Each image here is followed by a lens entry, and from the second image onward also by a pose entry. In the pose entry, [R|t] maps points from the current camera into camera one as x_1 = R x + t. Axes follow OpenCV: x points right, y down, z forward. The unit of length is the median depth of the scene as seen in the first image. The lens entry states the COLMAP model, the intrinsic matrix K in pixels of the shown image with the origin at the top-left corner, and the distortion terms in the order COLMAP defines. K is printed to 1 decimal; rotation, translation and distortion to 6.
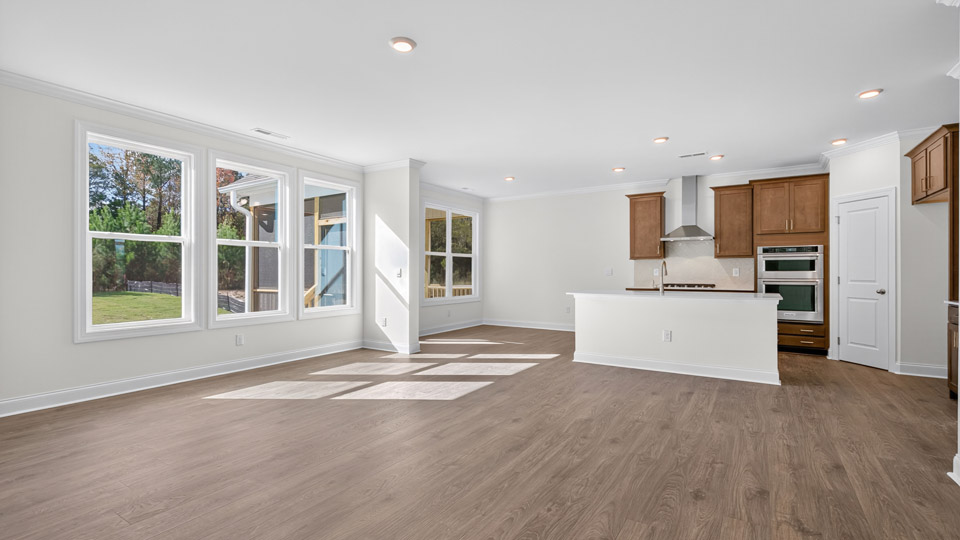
lens RADIAL K [[438.1, 0, 478.5], [0, 438.1, 270.2], [0, 0, 1]] dist [0.000895, -0.000909]
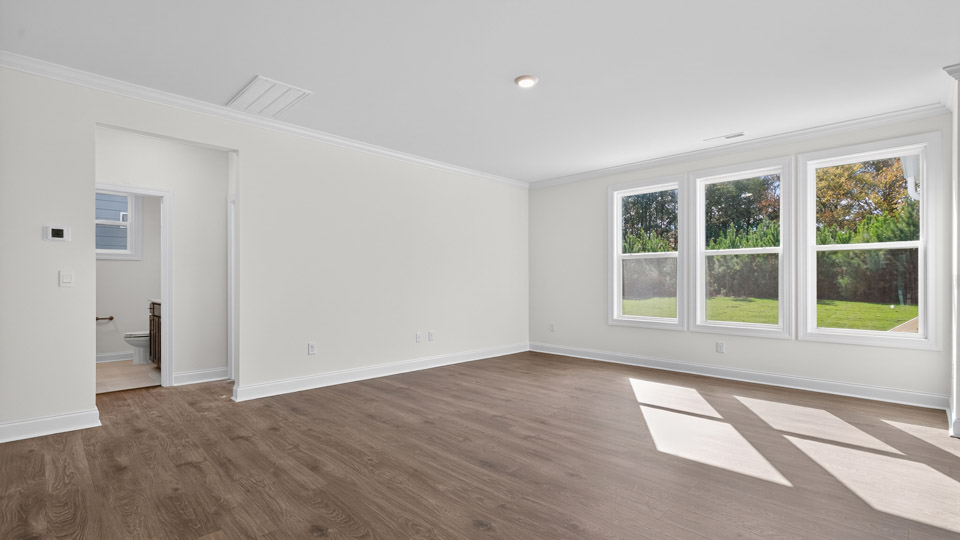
lens RADIAL K [[438.1, 0, 475.2], [0, 438.1, 278.4], [0, 0, 1]] dist [0.000895, -0.000909]
pose [[-0.222611, -0.010571, -0.974850, 0.497447], [0.002029, 0.999934, -0.011307, 0.006550], [0.974905, -0.004495, -0.222575, 0.578471]]
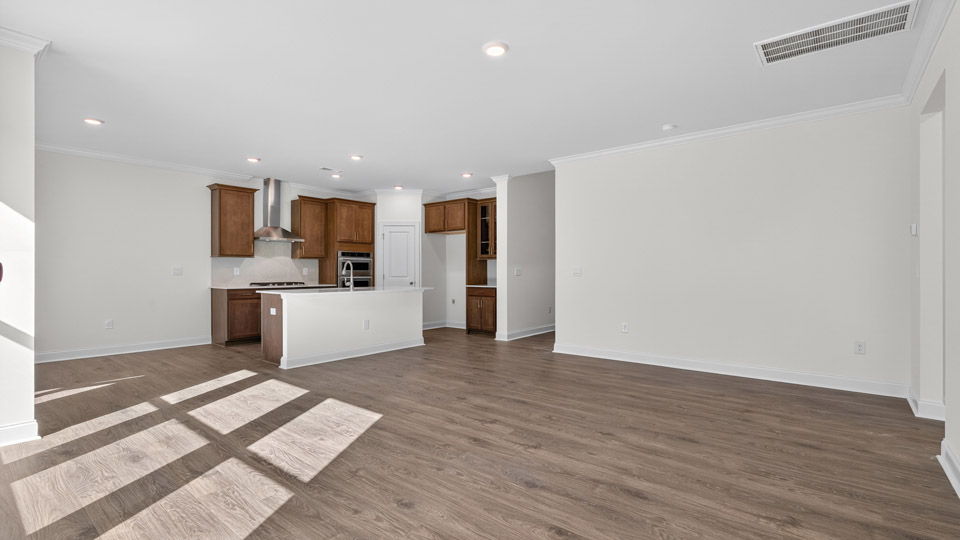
lens RADIAL K [[438.1, 0, 484.2], [0, 438.1, 268.4], [0, 0, 1]] dist [0.000895, -0.000909]
pose [[0.107591, 0.007223, 0.994169, -0.612152], [-0.003247, 0.999971, -0.006914, 0.003910], [-0.994190, -0.002484, 0.107611, 0.471267]]
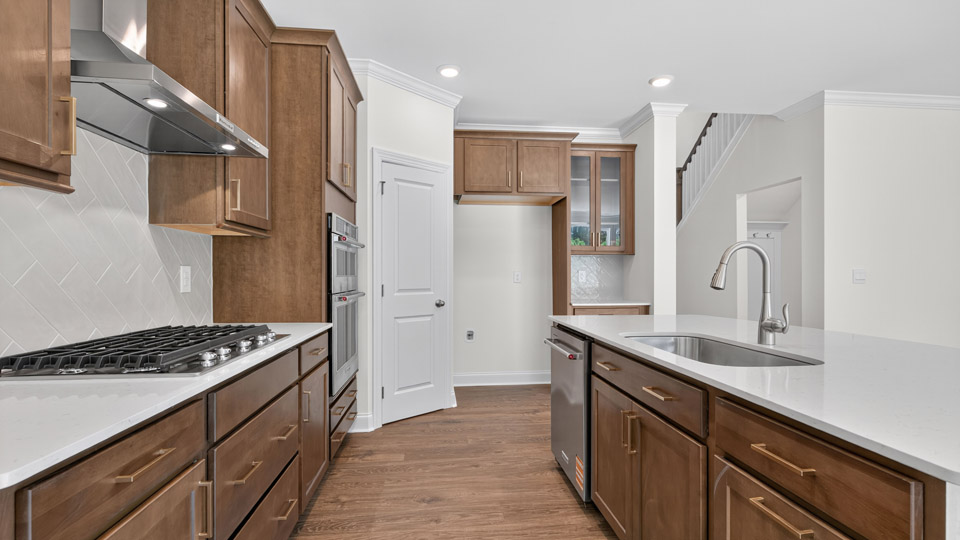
lens RADIAL K [[438.1, 0, 484.7], [0, 438.1, 277.2], [0, 0, 1]] dist [0.000895, -0.000909]
pose [[-0.630261, -0.006952, 0.776352, 0.263825], [-0.006001, 0.999974, 0.004082, 0.001471], [-0.776360, -0.002086, -0.630286, 1.210898]]
